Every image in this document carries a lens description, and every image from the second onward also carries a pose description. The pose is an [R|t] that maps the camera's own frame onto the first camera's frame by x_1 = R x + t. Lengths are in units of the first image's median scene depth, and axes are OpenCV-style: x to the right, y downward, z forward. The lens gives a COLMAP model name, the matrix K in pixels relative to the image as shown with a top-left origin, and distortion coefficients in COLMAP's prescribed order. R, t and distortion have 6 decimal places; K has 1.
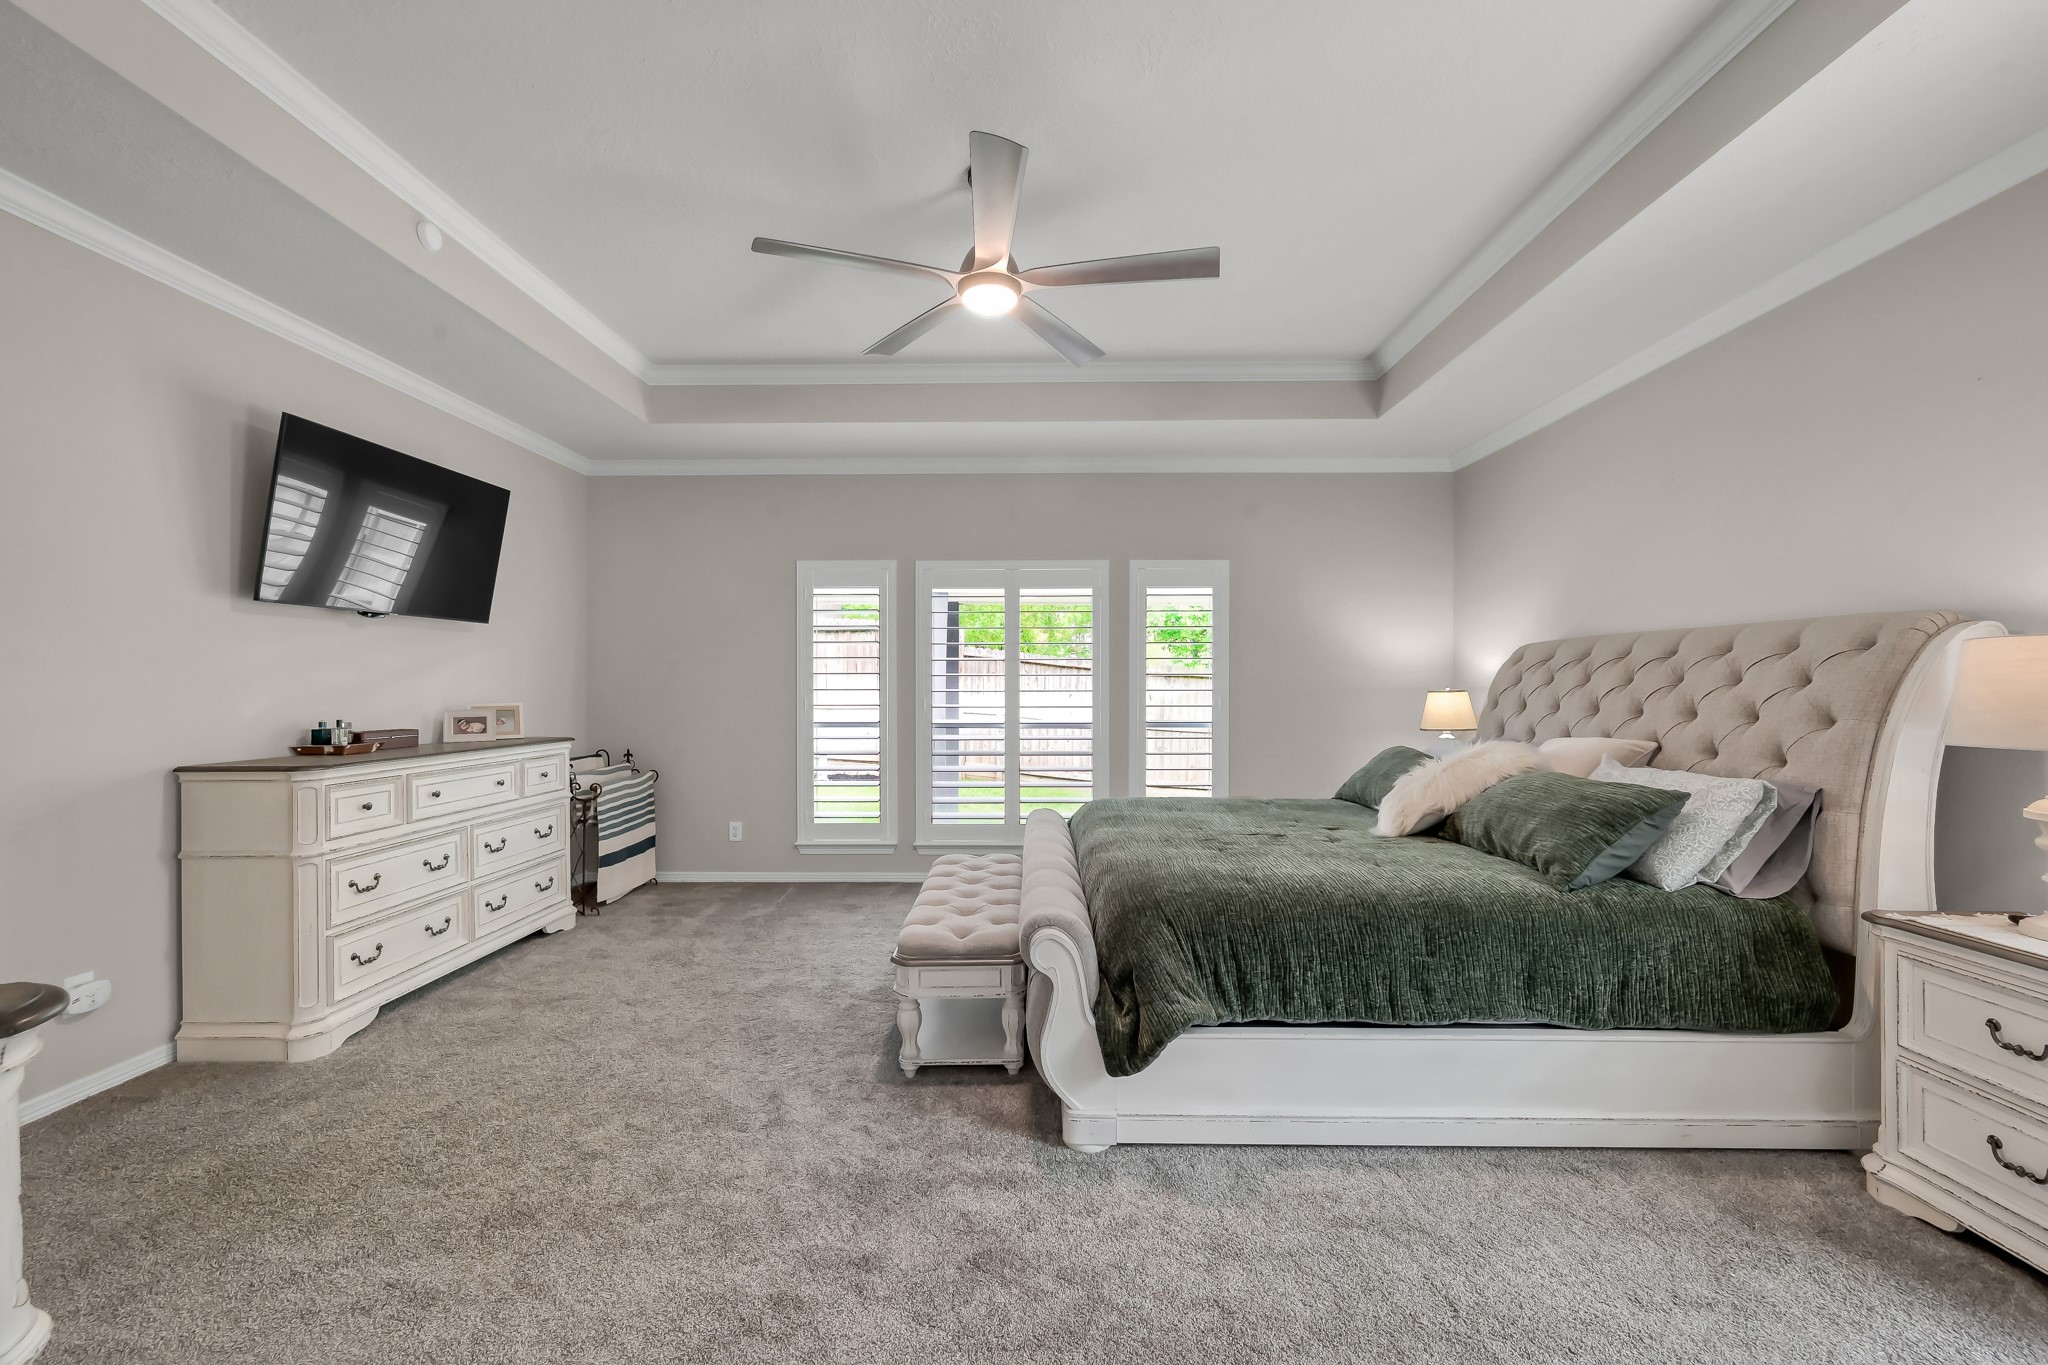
lens RADIAL K [[807.6, 0, 1027.8], [0, 807.6, 685.9], [0, 0, 1]] dist [-0.001061, -0.000332]
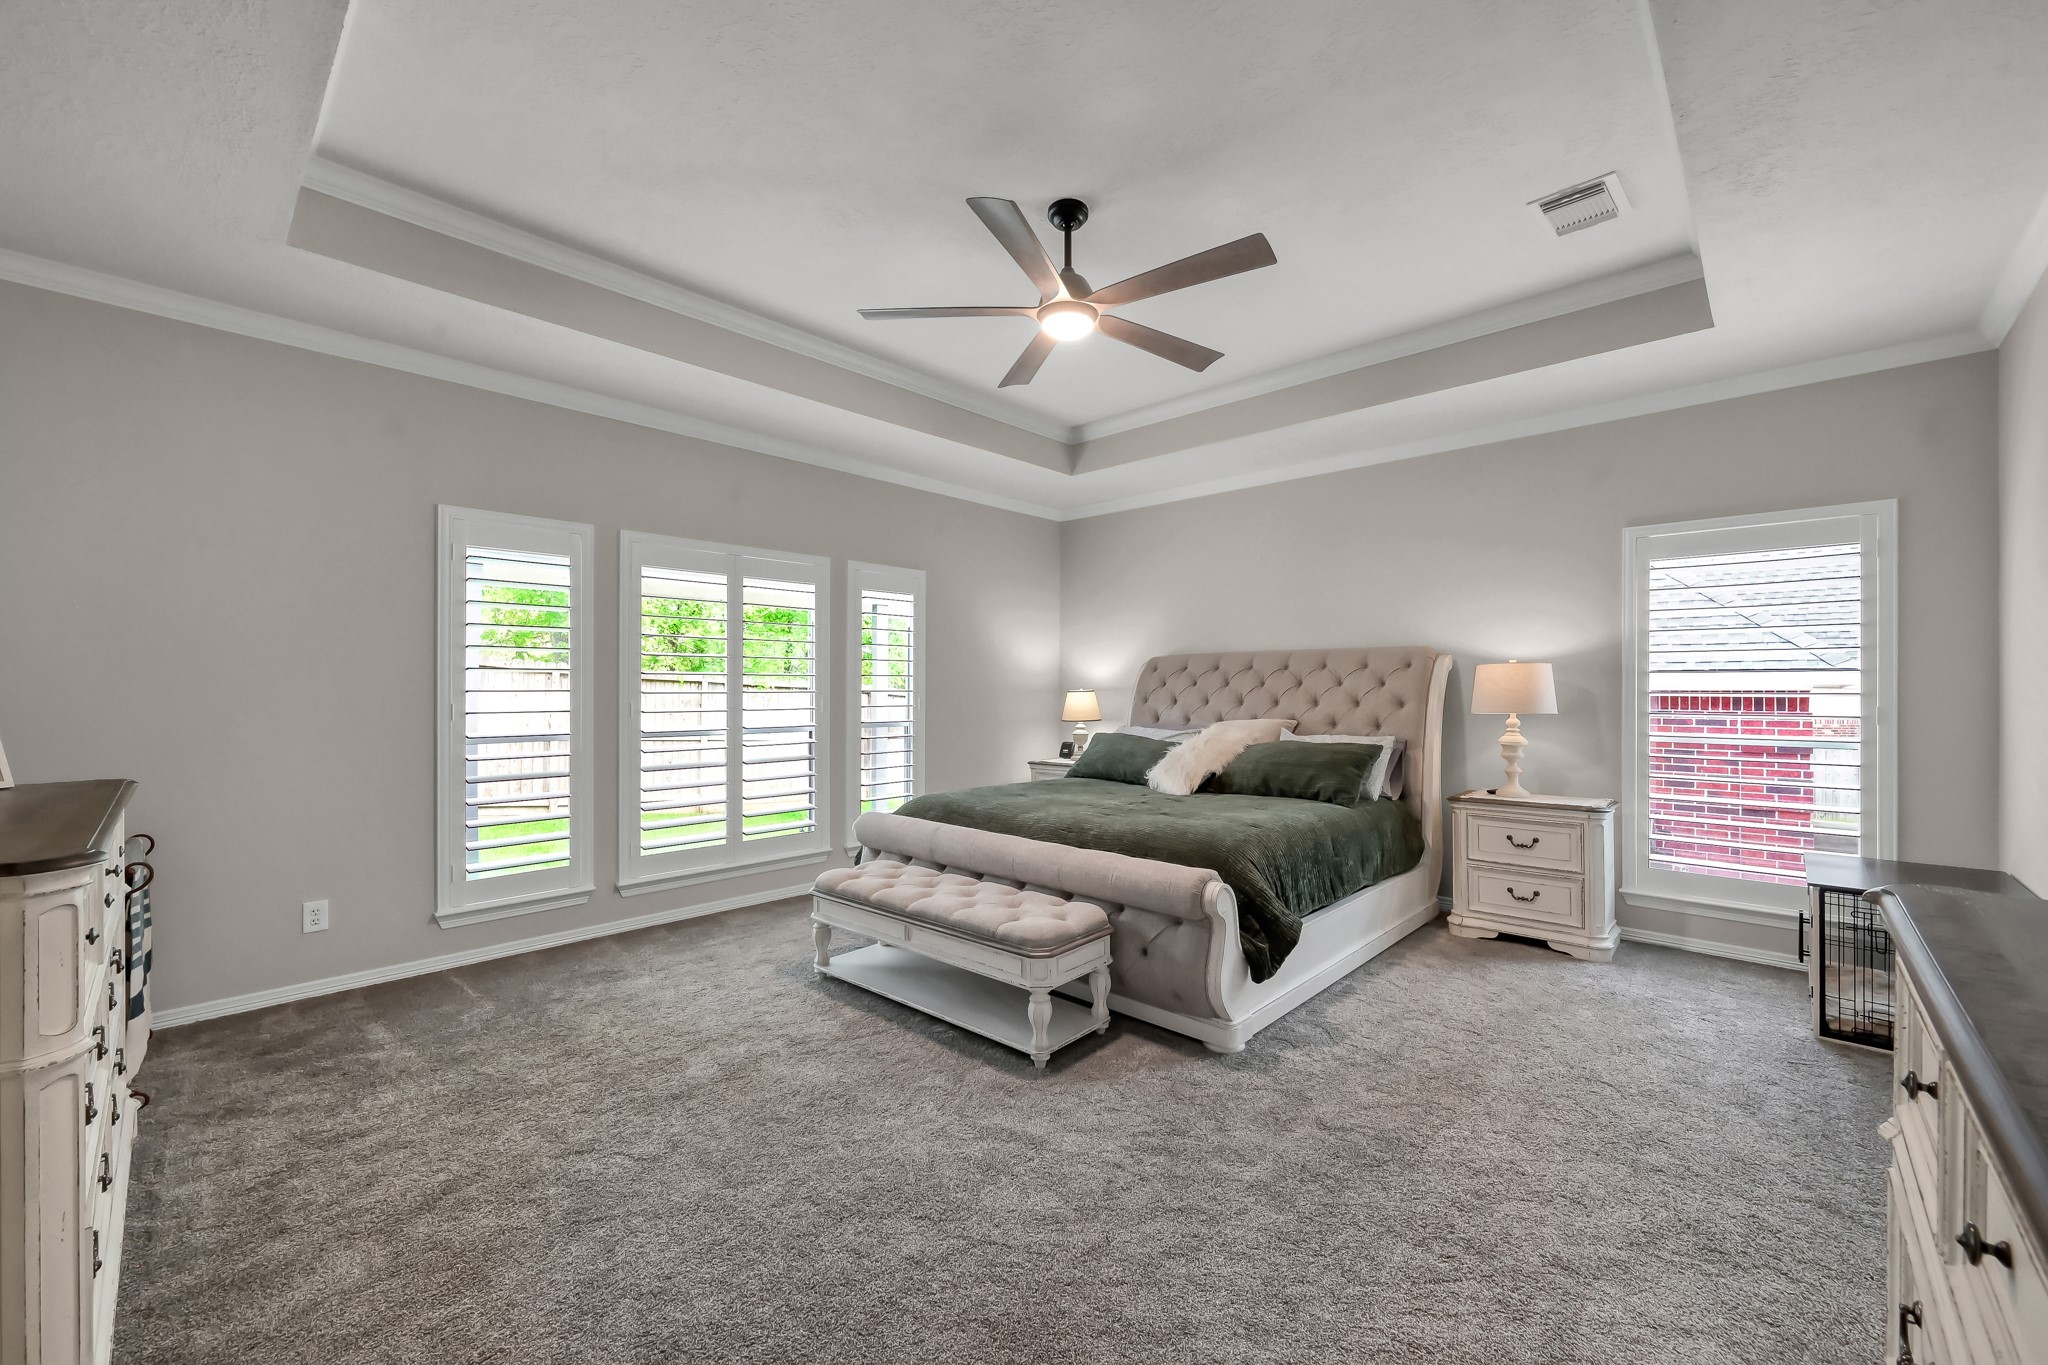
lens RADIAL K [[807.6, 0, 1027.8], [0, 807.6, 685.9], [0, 0, 1]] dist [-0.001061, -0.000332]
pose [[0.670760, 0.004760, 0.741660, -0.563009], [0.000930, 0.999973, -0.007259, 0.007517], [-0.741674, 0.005559, 0.670737, 0.204727]]
